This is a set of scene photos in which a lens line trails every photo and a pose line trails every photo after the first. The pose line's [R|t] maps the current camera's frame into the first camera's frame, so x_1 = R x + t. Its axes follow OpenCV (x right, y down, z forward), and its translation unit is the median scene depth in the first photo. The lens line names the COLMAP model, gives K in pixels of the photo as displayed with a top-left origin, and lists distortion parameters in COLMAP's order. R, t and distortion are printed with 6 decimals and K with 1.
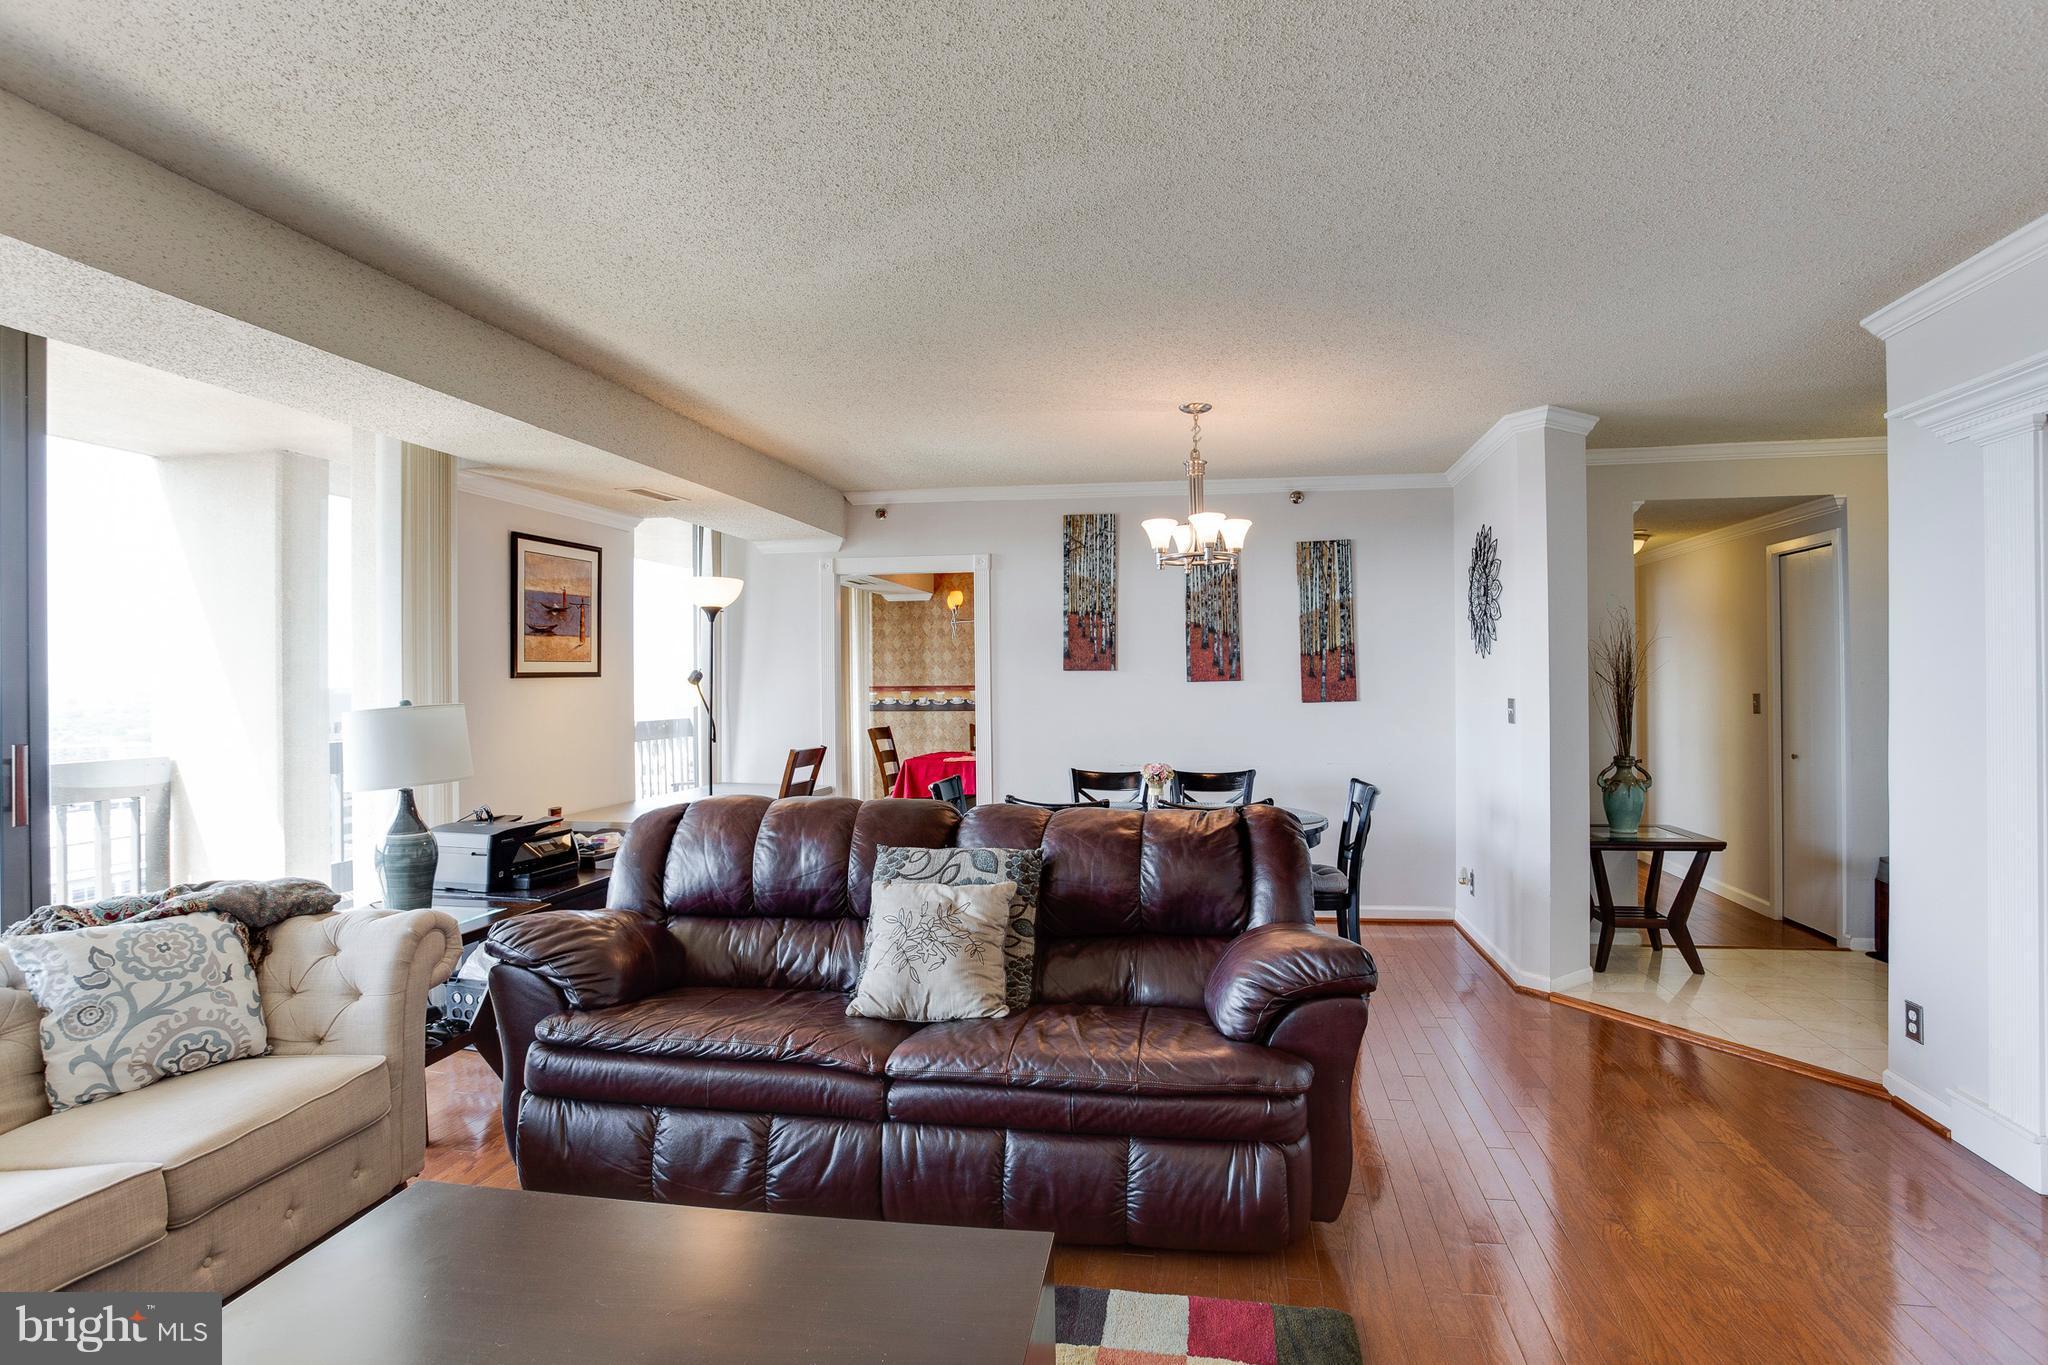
lens RADIAL K [[1025.8, 0, 1025.7], [0, 1025.8, 678.7], [0, 0, 1]] dist [-0.076881, 0.035229]
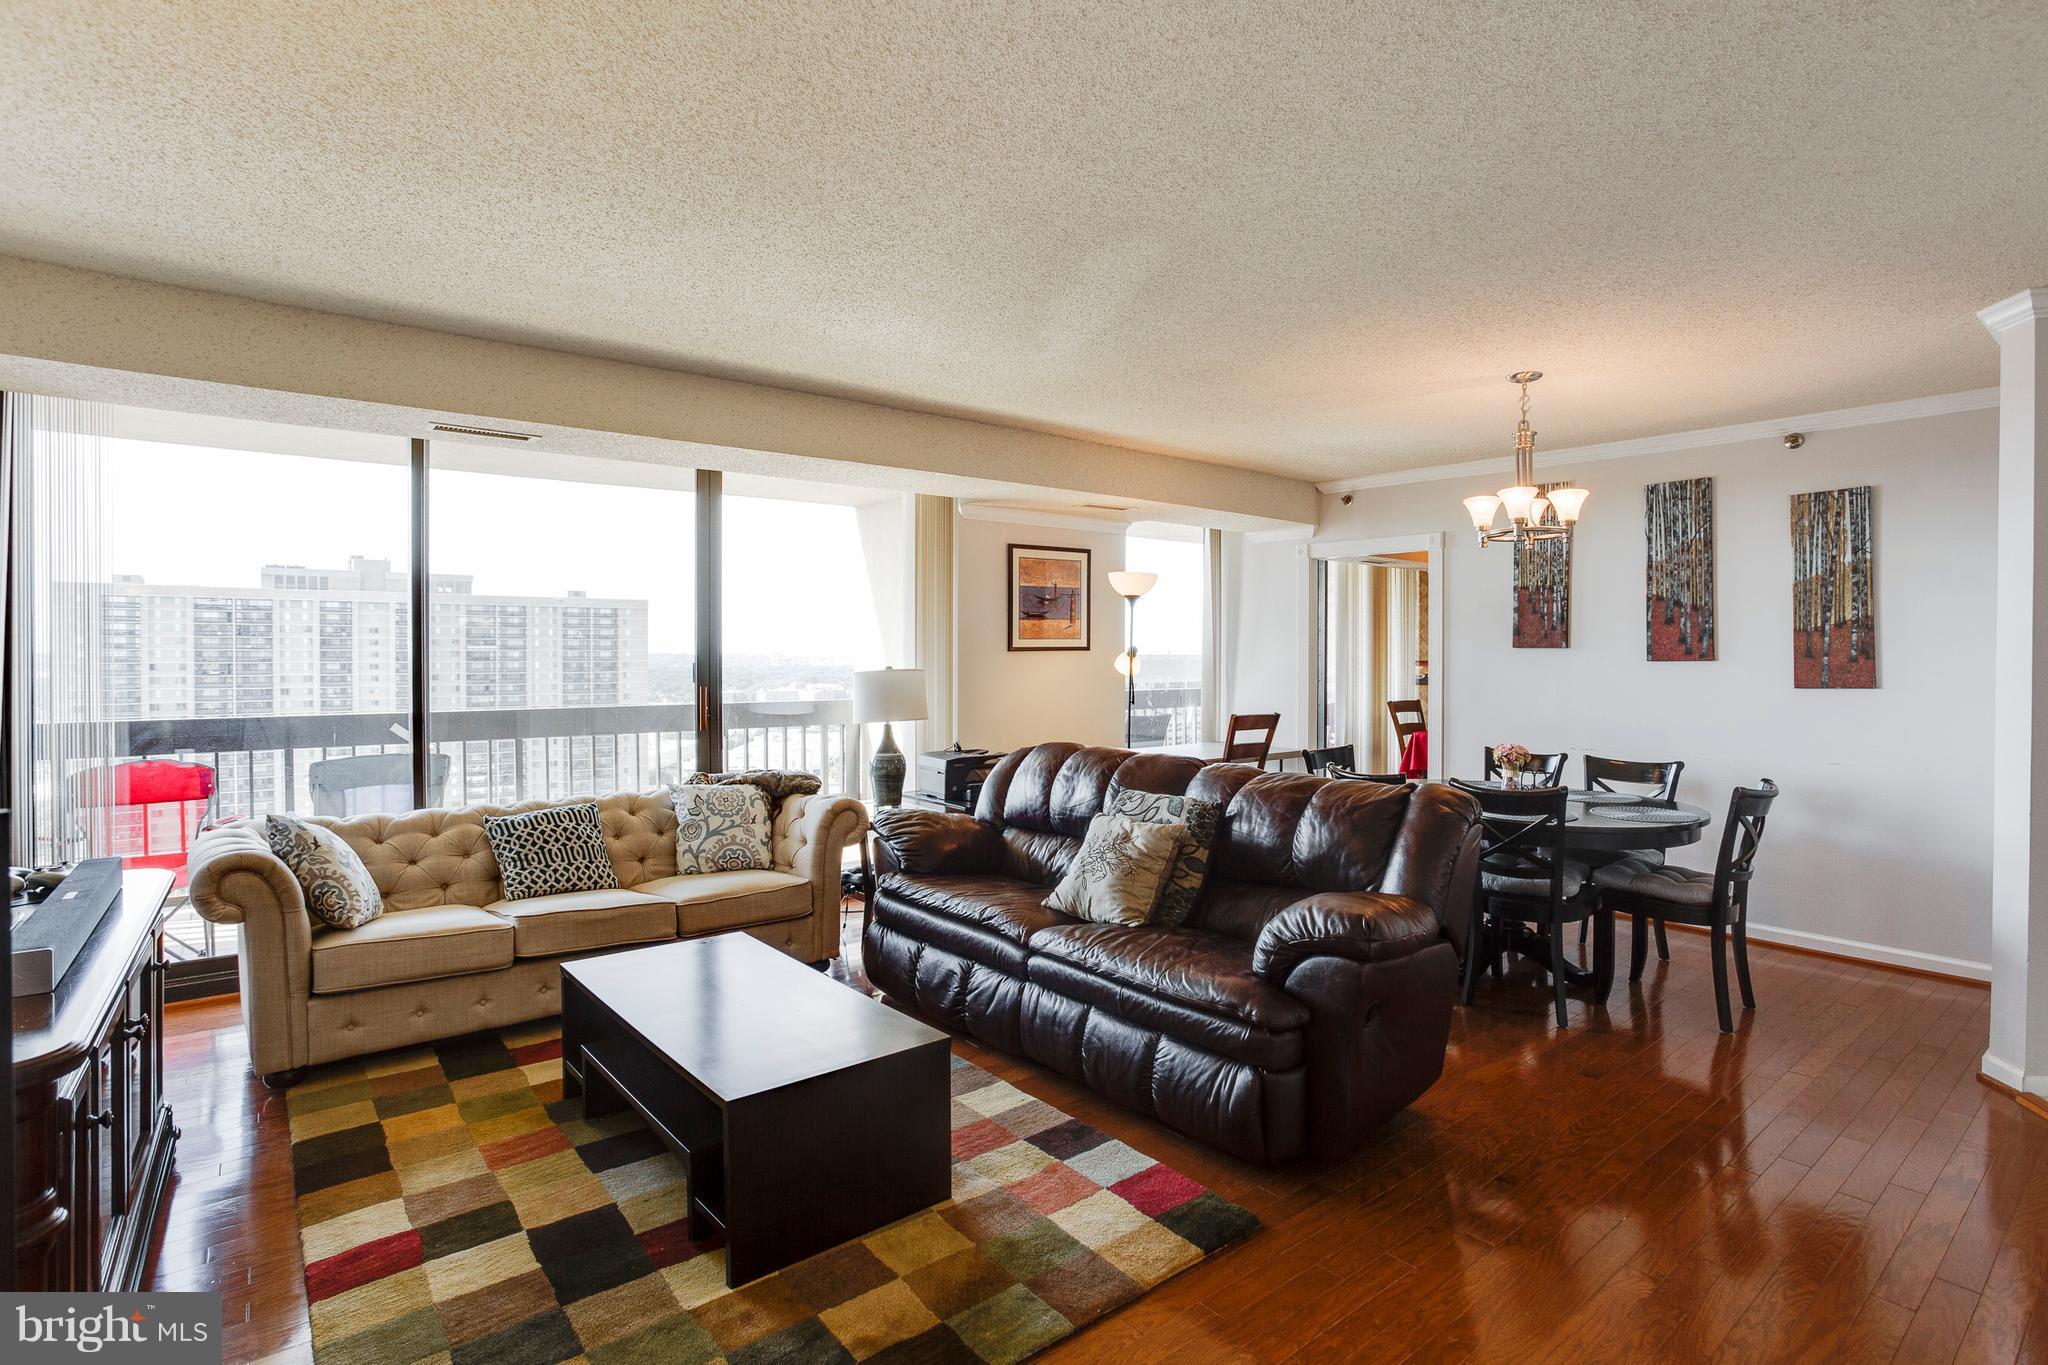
lens RADIAL K [[1017.1, 0, 1054.2], [0, 1017.1, 662.3], [0, 0, 1]] dist [-0.078685, 0.036116]
pose [[0.757094, 0.015781, -0.653115, 0.601940], [-0.007491, 0.999852, 0.015475, -0.010072], [0.653263, -0.006823, 0.757100, -0.005647]]
